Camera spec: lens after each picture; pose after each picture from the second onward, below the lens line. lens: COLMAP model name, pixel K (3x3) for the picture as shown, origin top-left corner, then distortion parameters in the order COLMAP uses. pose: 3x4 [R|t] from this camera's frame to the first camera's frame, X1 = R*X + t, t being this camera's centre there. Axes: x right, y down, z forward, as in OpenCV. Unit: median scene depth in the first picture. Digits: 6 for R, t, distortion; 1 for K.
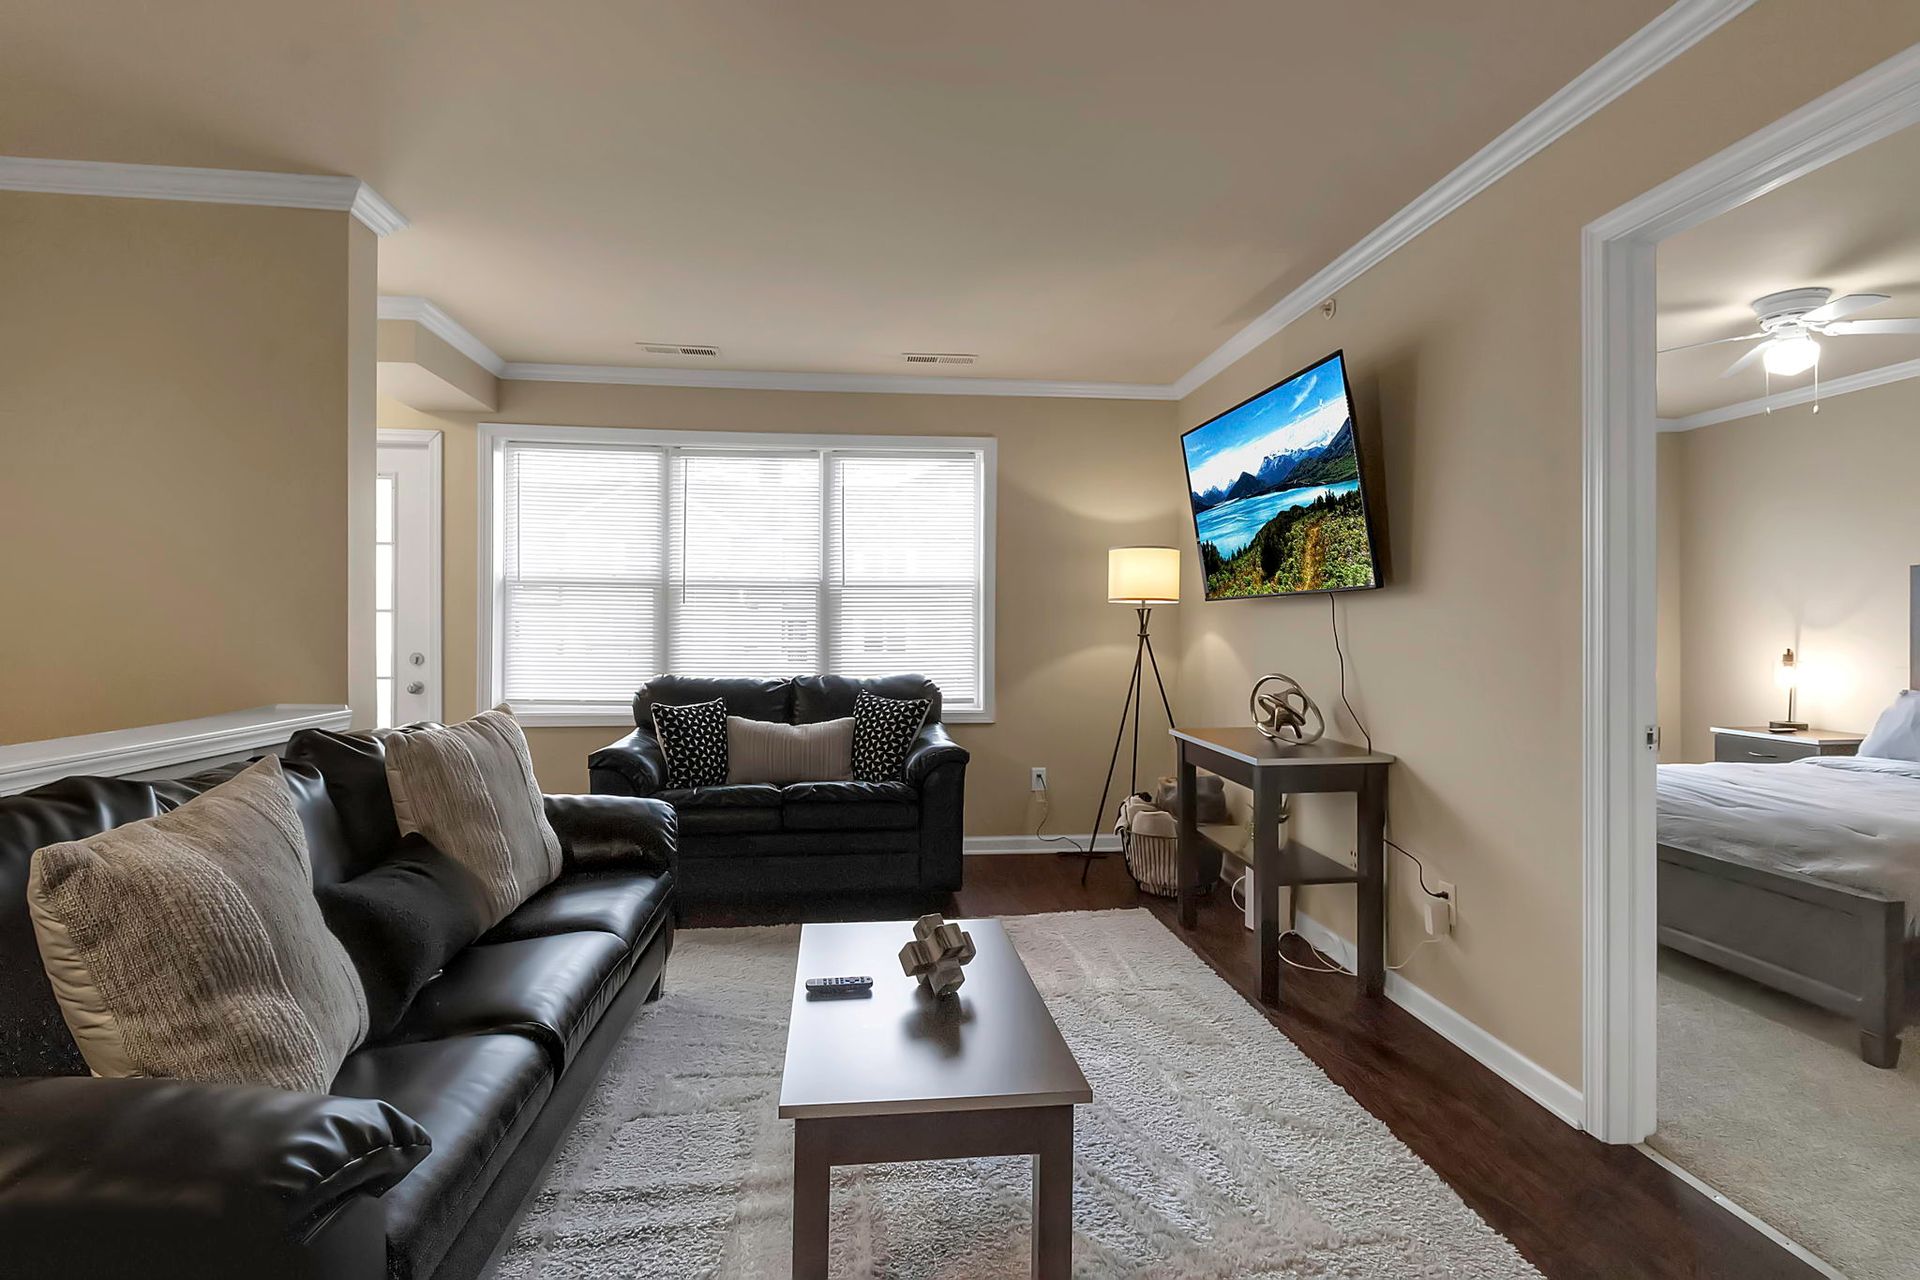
lens RADIAL K [[881.3, 0, 969.3], [0, 881.3, 635.4], [0, 0, 1]] dist [0.004152, 0.000441]
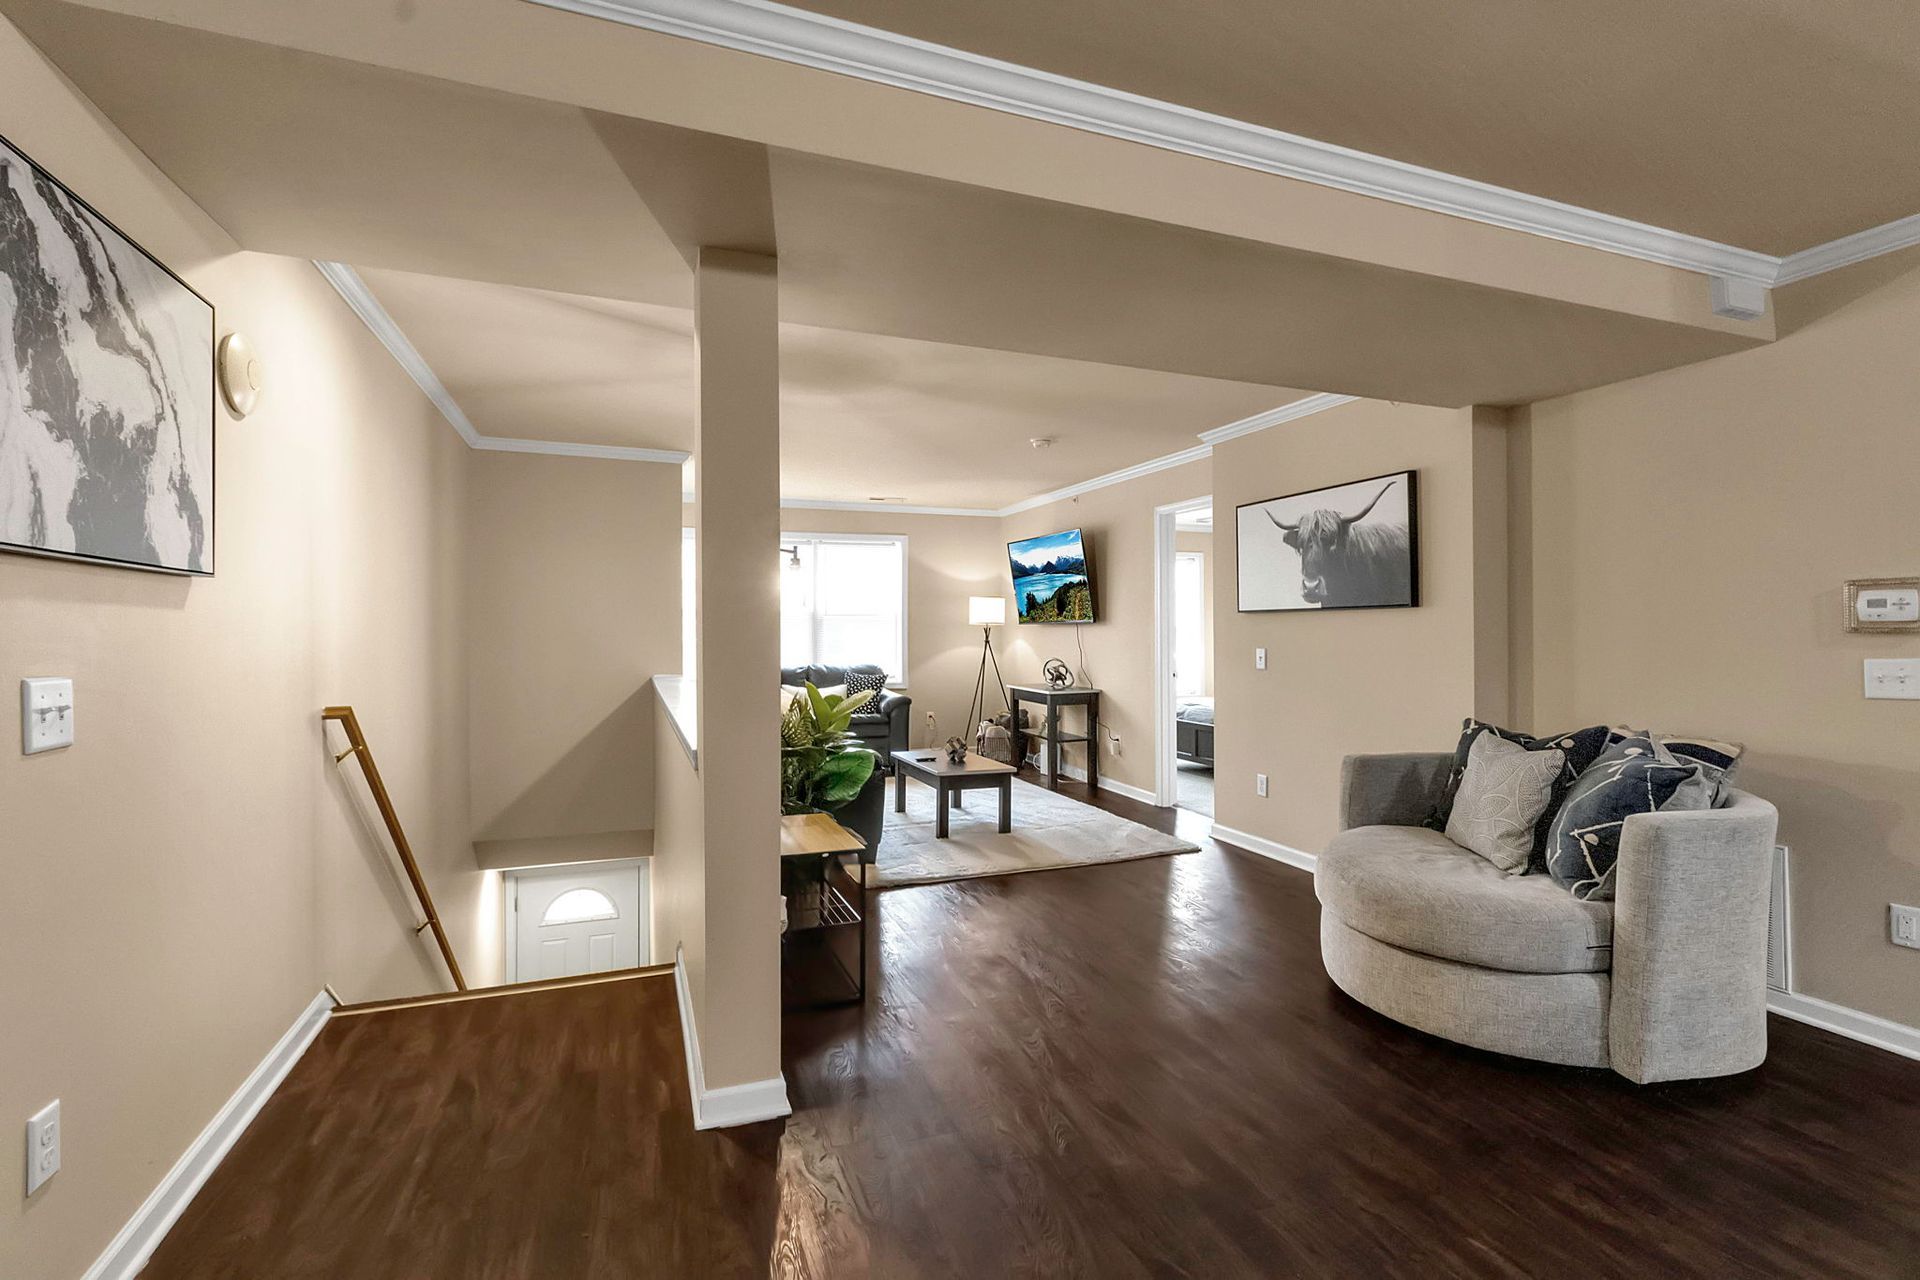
lens RADIAL K [[881.3, 0, 950.6], [0, 881.3, 634.4], [0, 0, 1]] dist [0.004152, 0.000441]
pose [[0.967588, -0.006258, 0.252455, -0.494091], [0.005390, 0.999977, 0.004130, -0.029415], [-0.252476, -0.002635, 0.967600, -1.156713]]
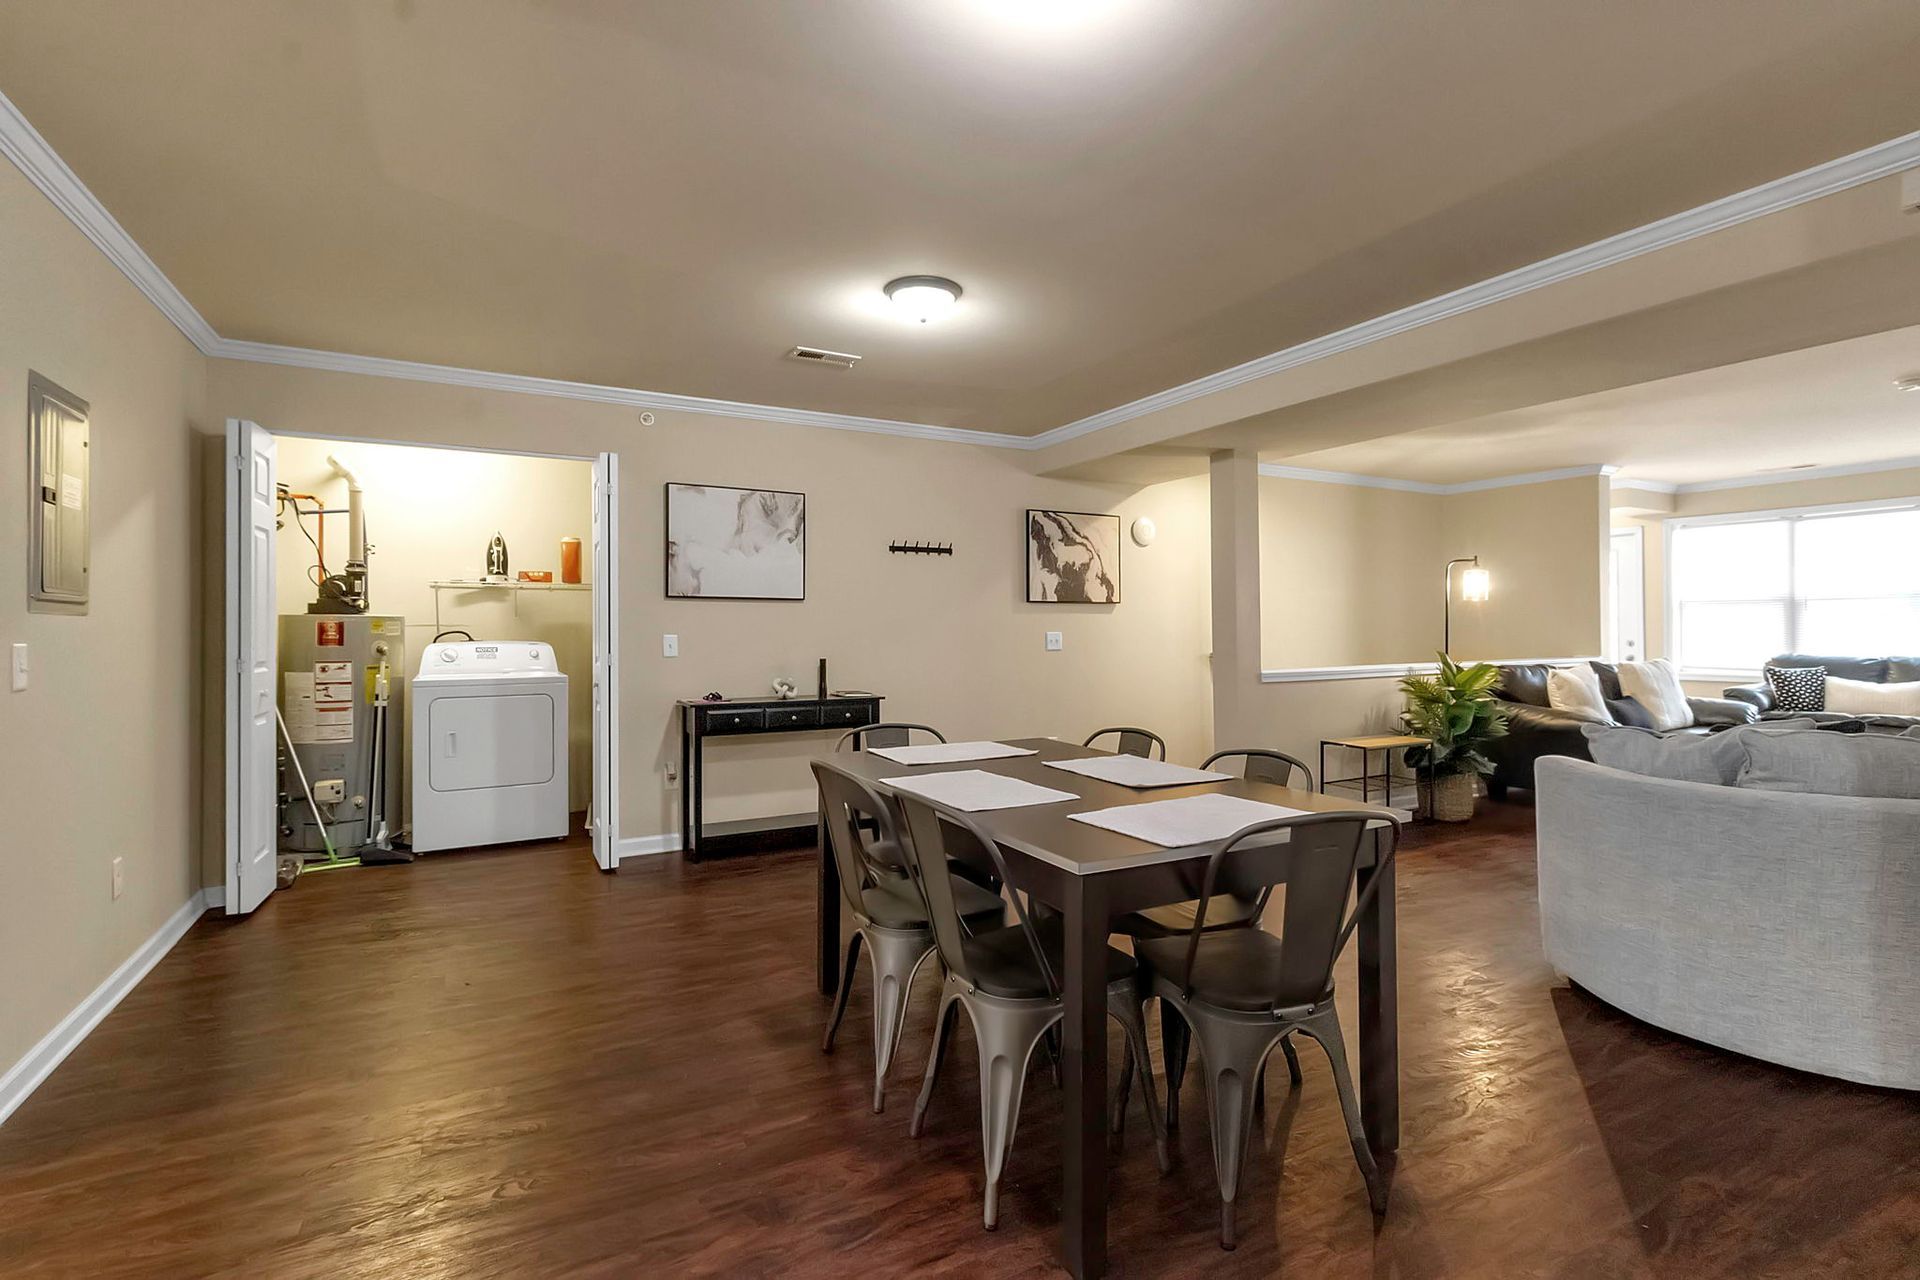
lens RADIAL K [[881.3, 0, 942.6], [0, 881.3, 630.8], [0, 0, 1]] dist [0.004152, 0.000441]
pose [[0.342115, -0.006406, -0.939636, 0.919634], [0.007609, 0.999963, -0.004047, -0.004523], [0.939627, -0.005765, 0.342151, -1.461289]]
